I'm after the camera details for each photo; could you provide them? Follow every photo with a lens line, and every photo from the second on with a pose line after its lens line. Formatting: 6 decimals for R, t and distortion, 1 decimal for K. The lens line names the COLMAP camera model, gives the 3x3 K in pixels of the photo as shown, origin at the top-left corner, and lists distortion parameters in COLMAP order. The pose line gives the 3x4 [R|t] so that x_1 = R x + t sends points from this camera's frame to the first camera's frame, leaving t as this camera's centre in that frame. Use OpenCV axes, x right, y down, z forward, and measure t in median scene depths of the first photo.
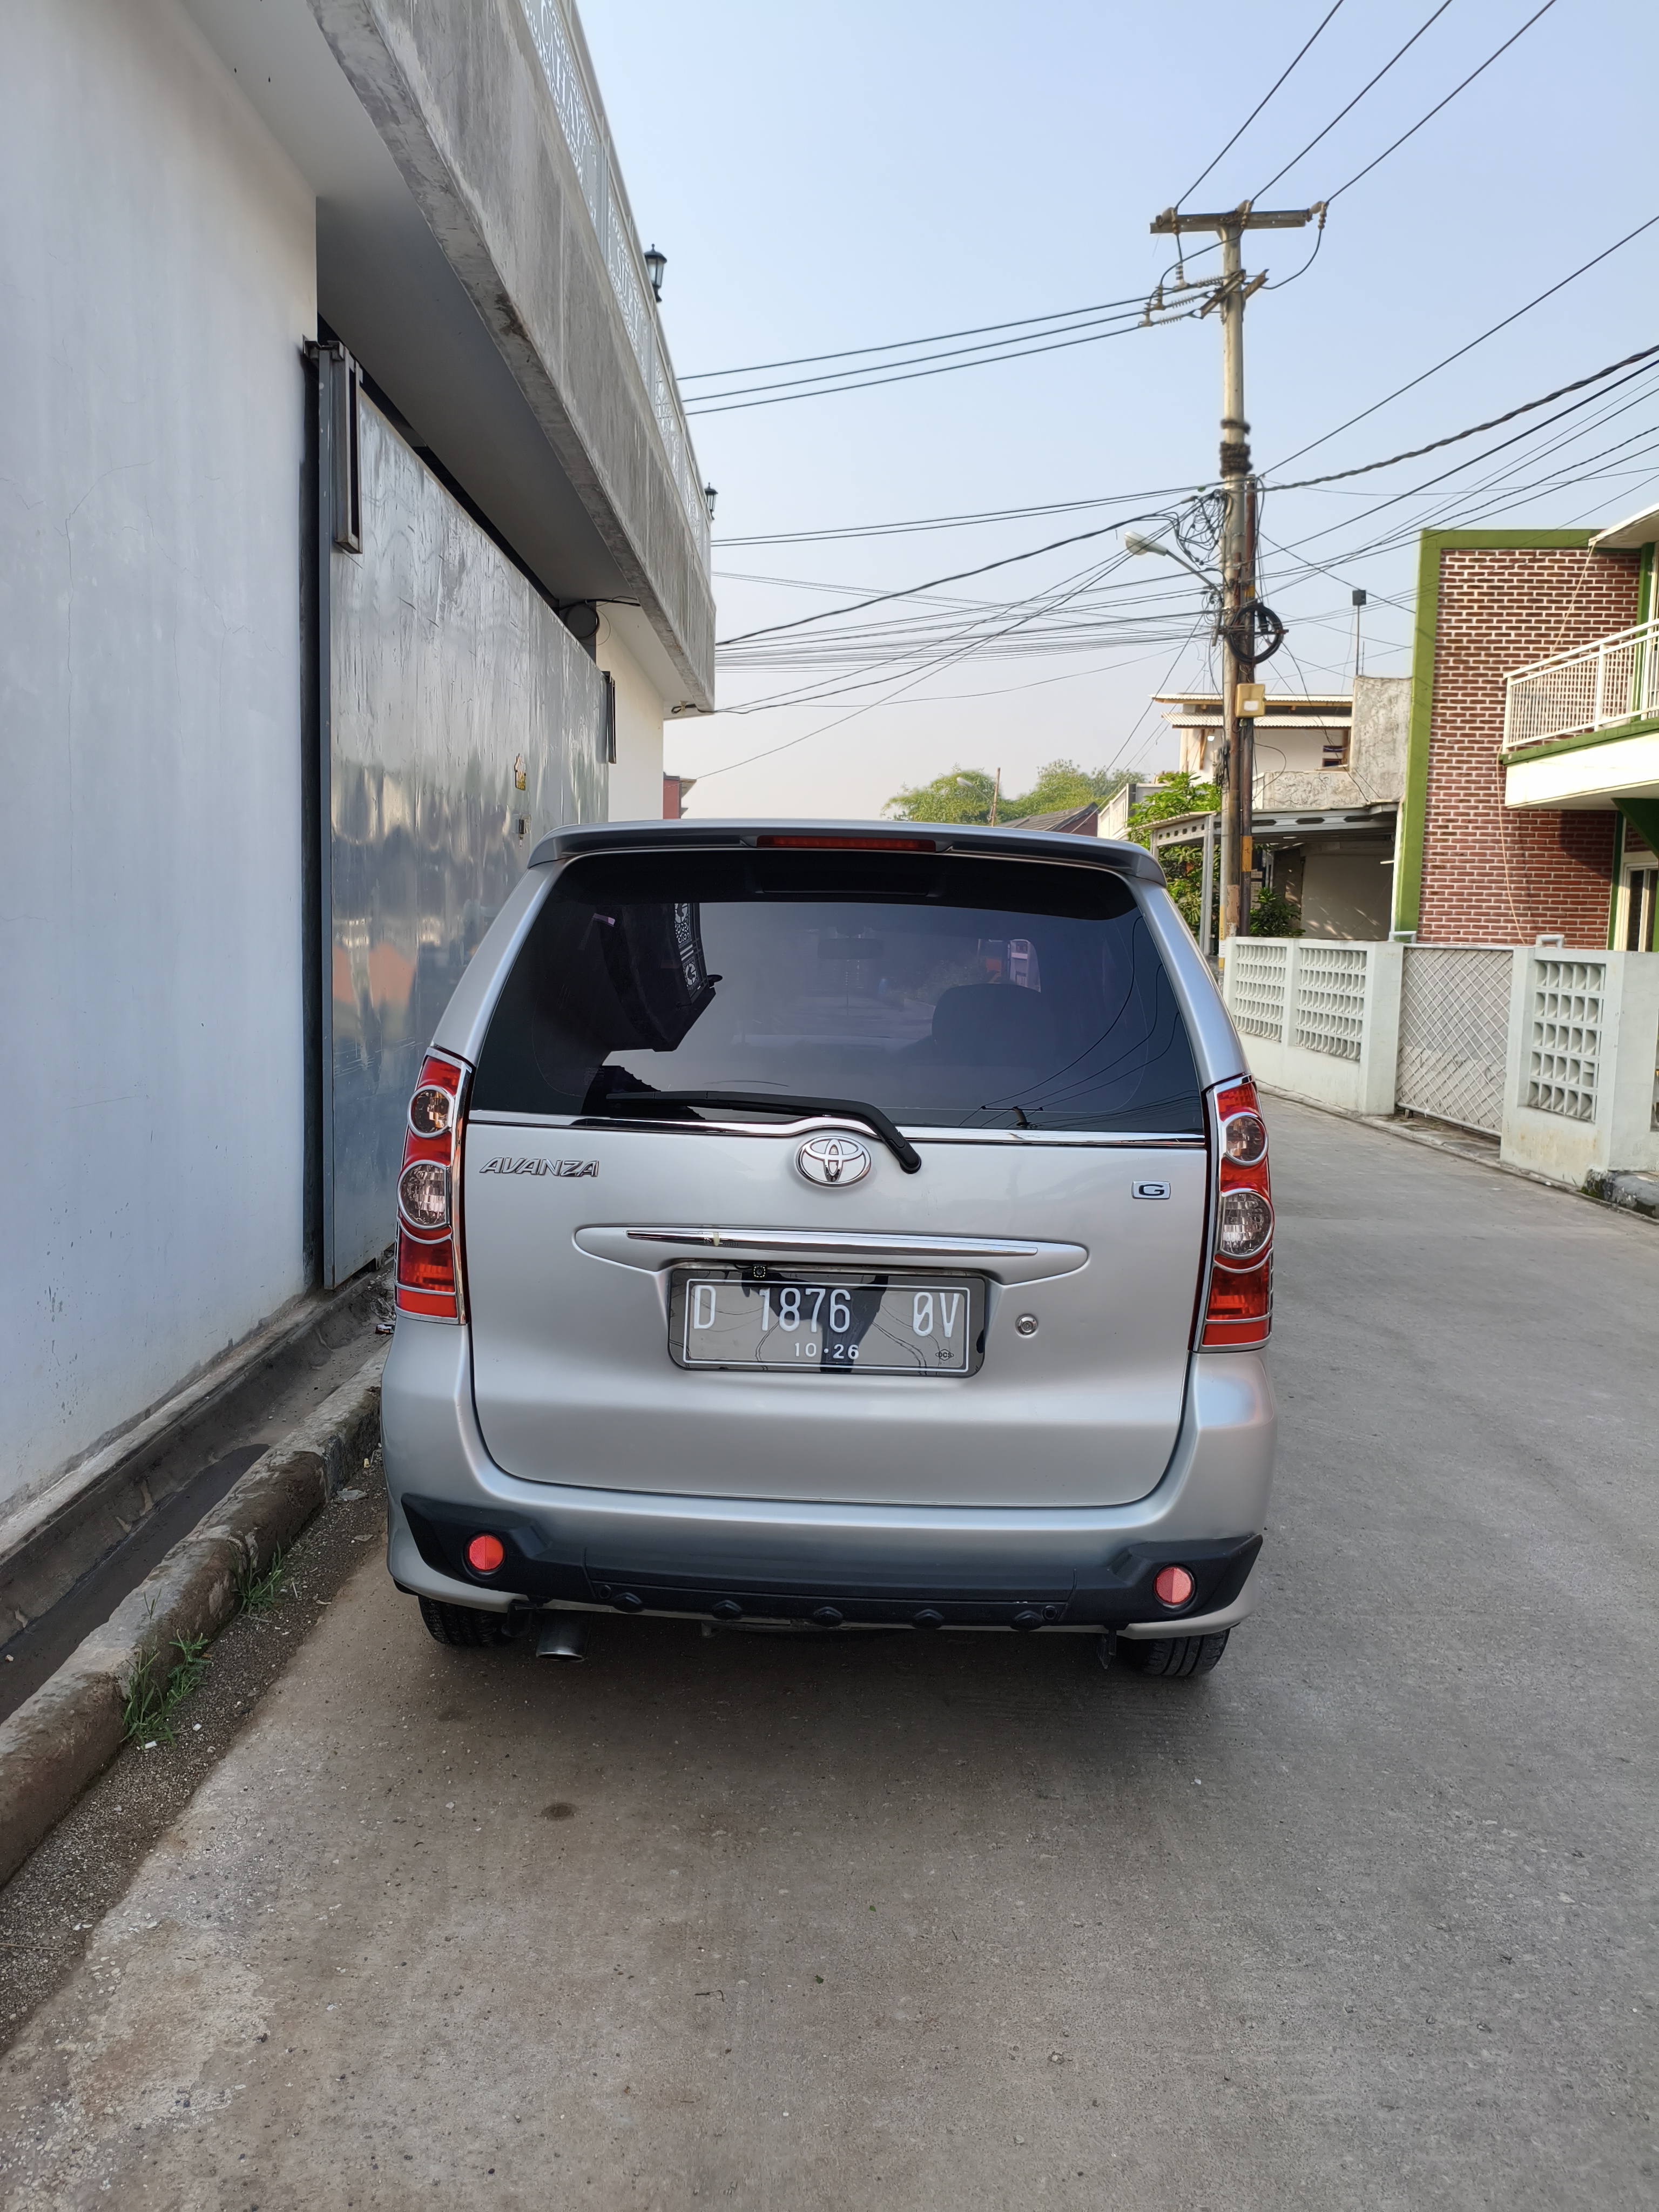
lens RADIAL K [[1740.7, 0, 811.0], [0, 1740.7, 1076.1], [0, 0, 1]] dist [0.030139, -0.075984]
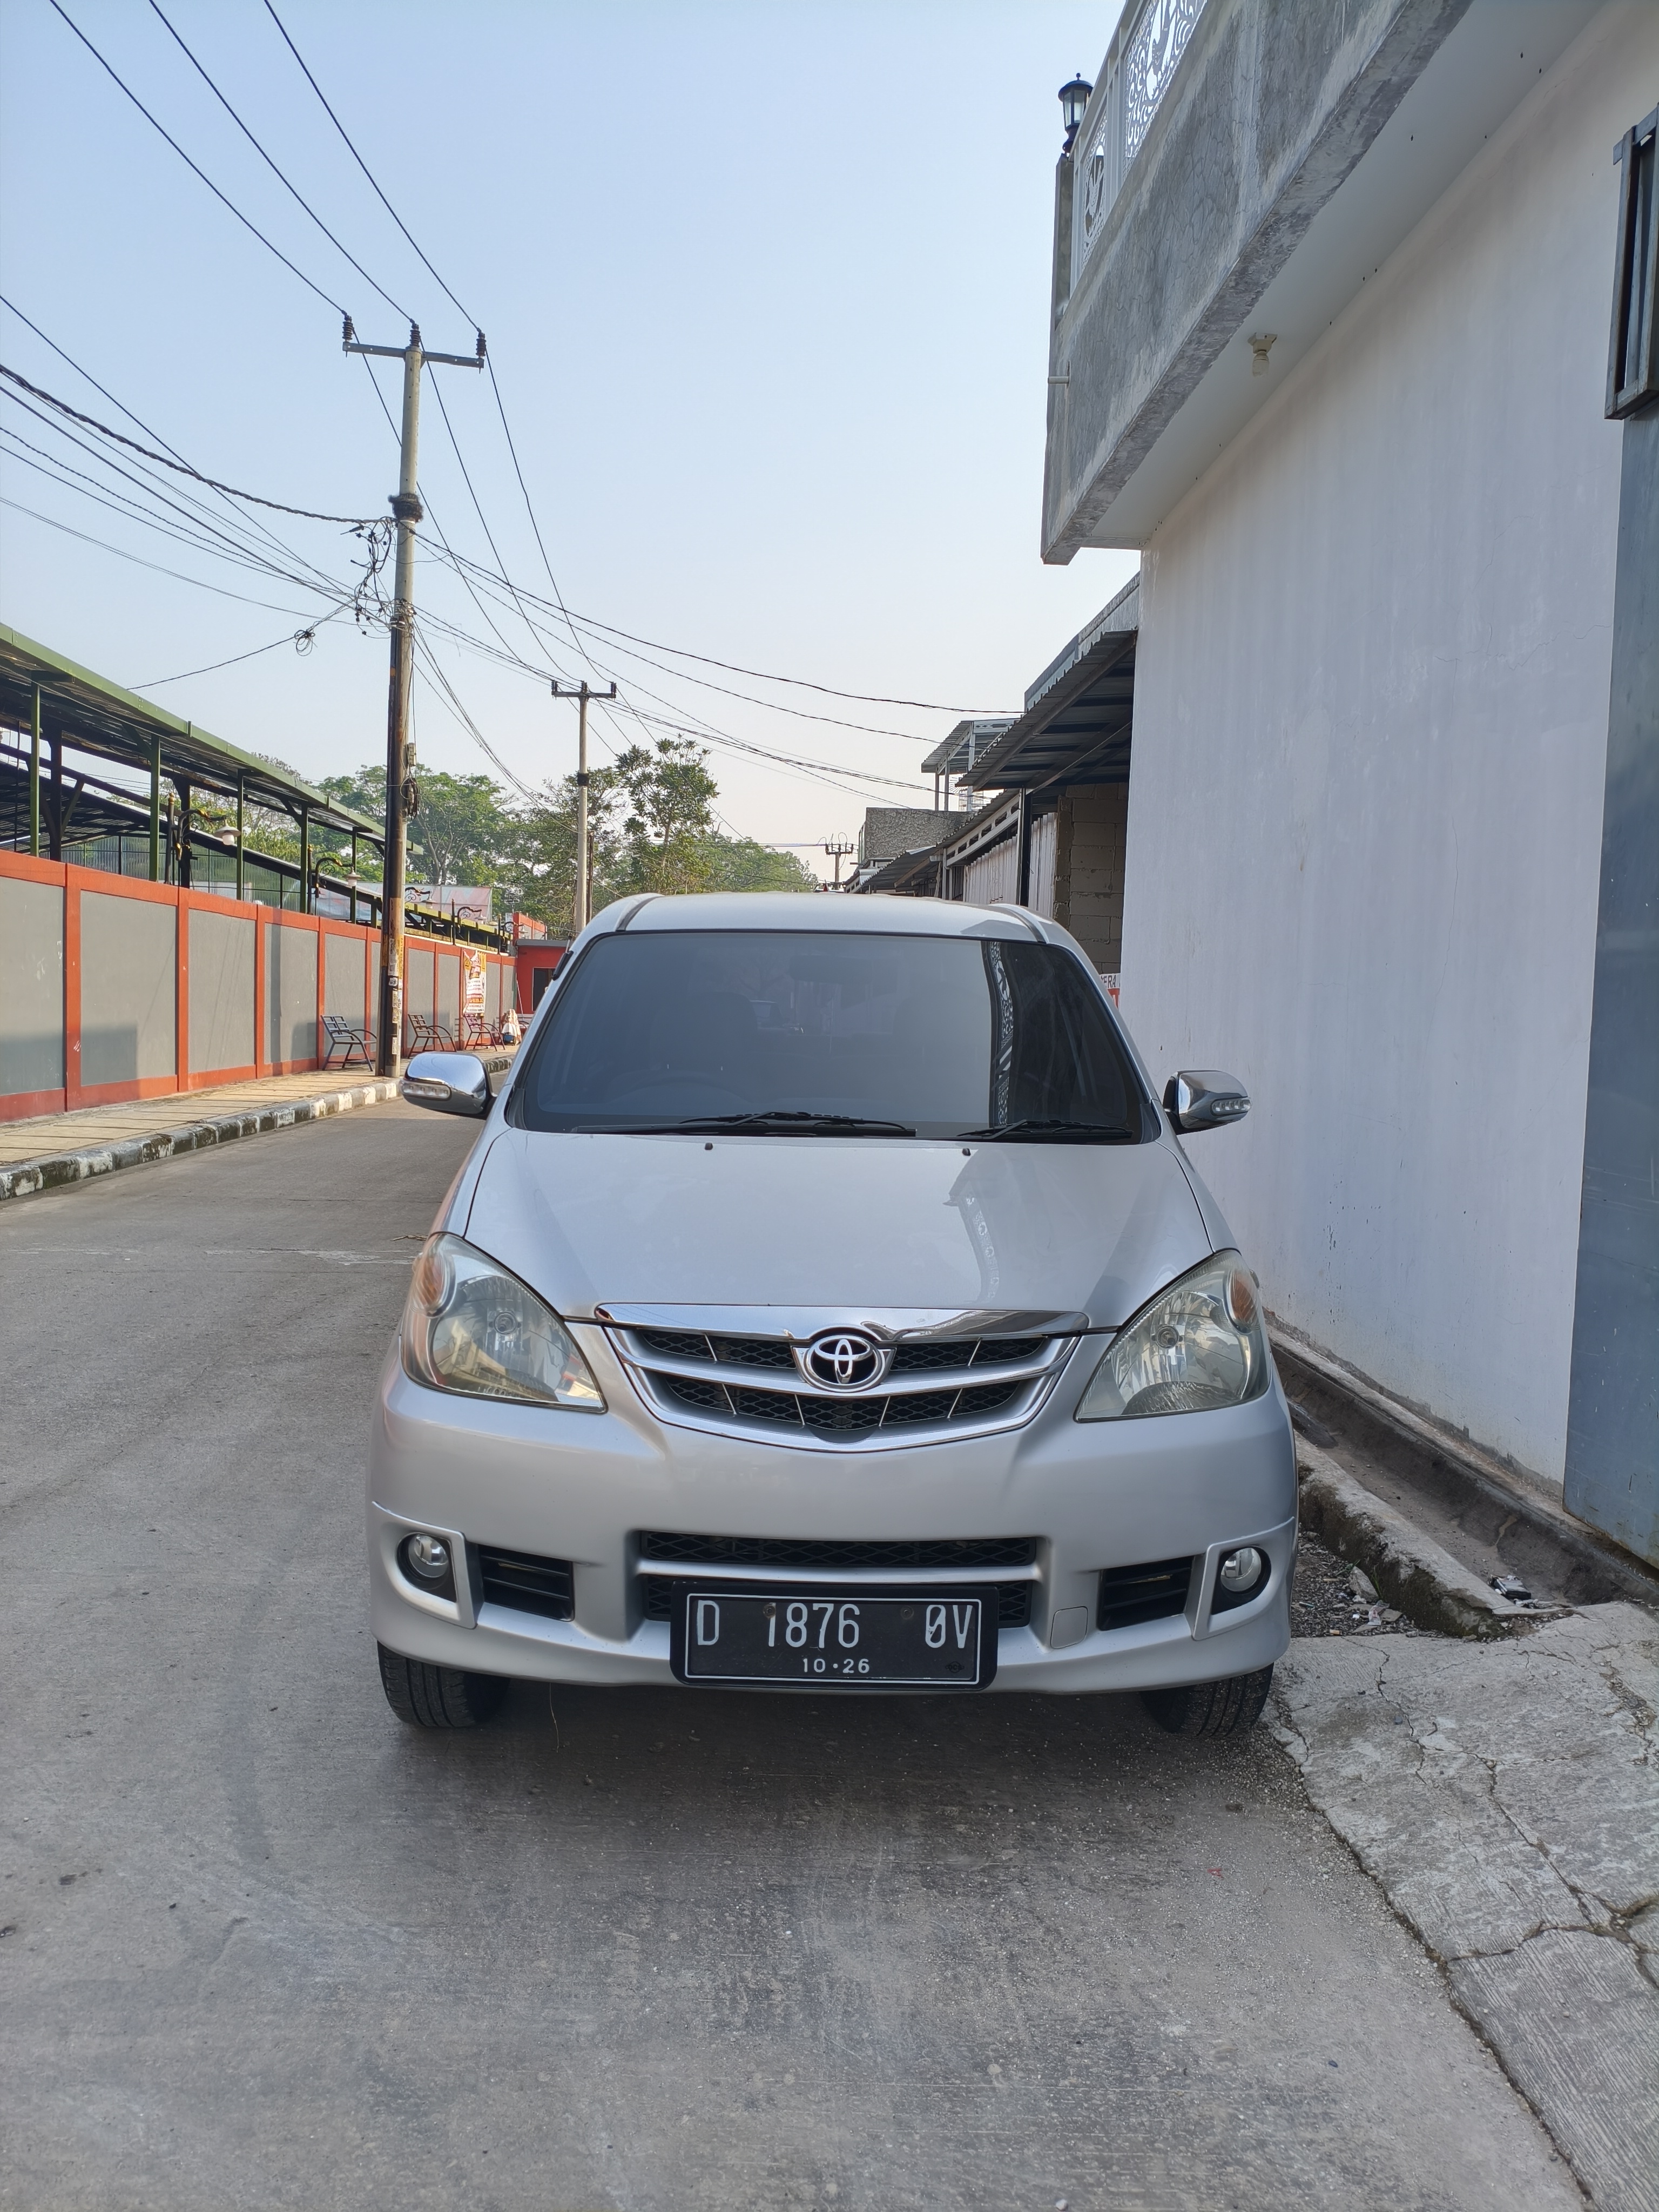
lens RADIAL K [[1729.6, 0, 840.8], [0, 1729.6, 1092.2], [0, 0, 1]] dist [-0.010438, -0.001768]
pose [[-0.996849, -0.053581, -0.058499, 0.109150], [-0.060940, 0.989336, 0.132293, -0.216767], [0.050787, 0.135441, -0.989483, 3.161501]]
